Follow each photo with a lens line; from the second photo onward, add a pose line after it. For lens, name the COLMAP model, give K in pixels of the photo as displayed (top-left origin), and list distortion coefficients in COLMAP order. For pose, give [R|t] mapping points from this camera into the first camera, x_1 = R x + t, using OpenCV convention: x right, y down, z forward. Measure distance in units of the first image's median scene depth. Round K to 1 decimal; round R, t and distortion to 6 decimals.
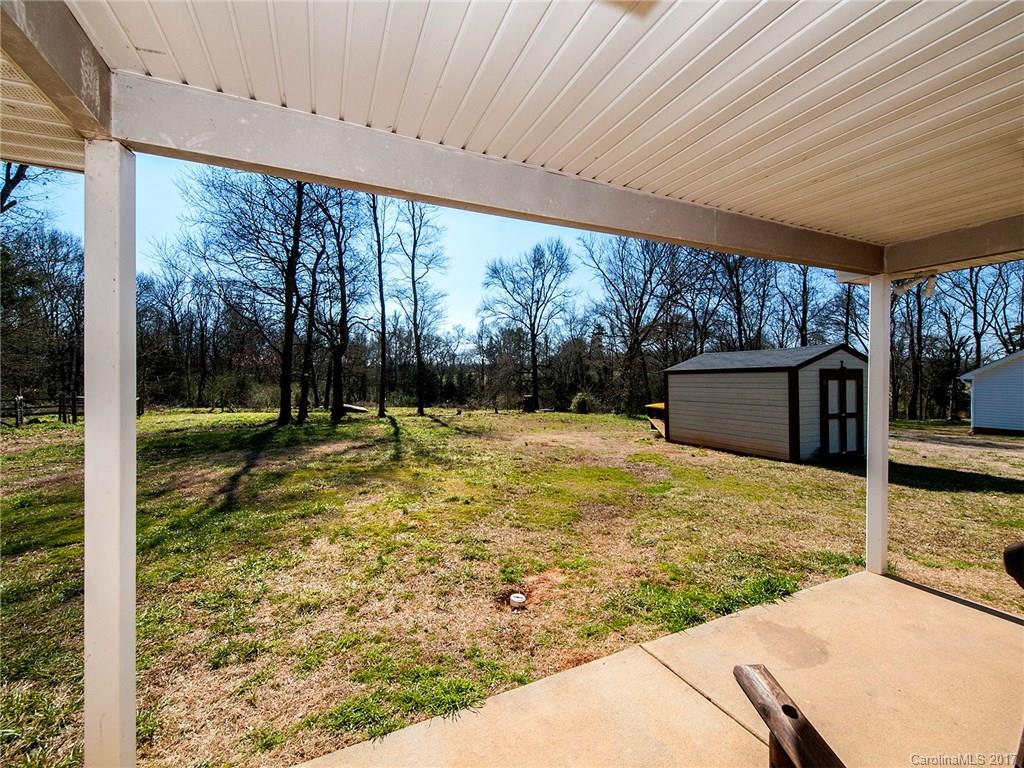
lens RADIAL K [[417.5, 0, 505.3], [0, 417.5, 376.1], [0, 0, 1]] dist [0.029221, -0.013873]
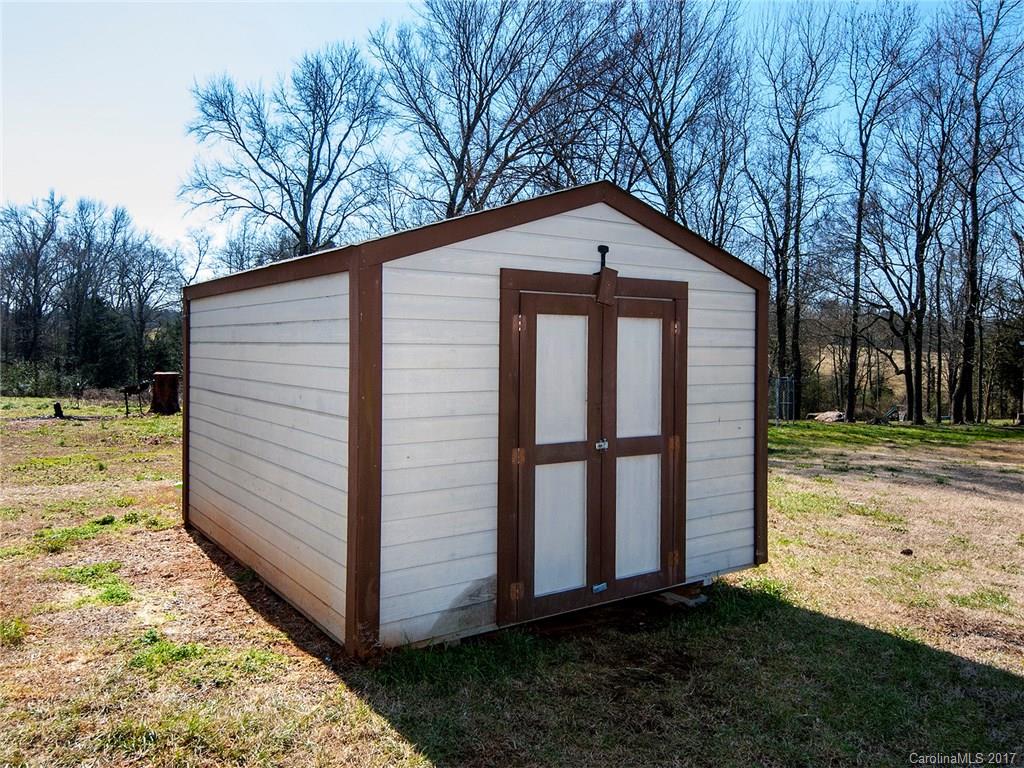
lens RADIAL K [[755.9, 0, 510.8], [0, 755.9, 338.4], [0, 0, 1]] dist [-0.001187, -0.000353]
pose [[0.978843, 0.019427, 0.203689, 0.286580], [-0.019335, 0.999810, -0.002439, 0.011413], [-0.203697, -0.001551, 0.979033, 0.240846]]
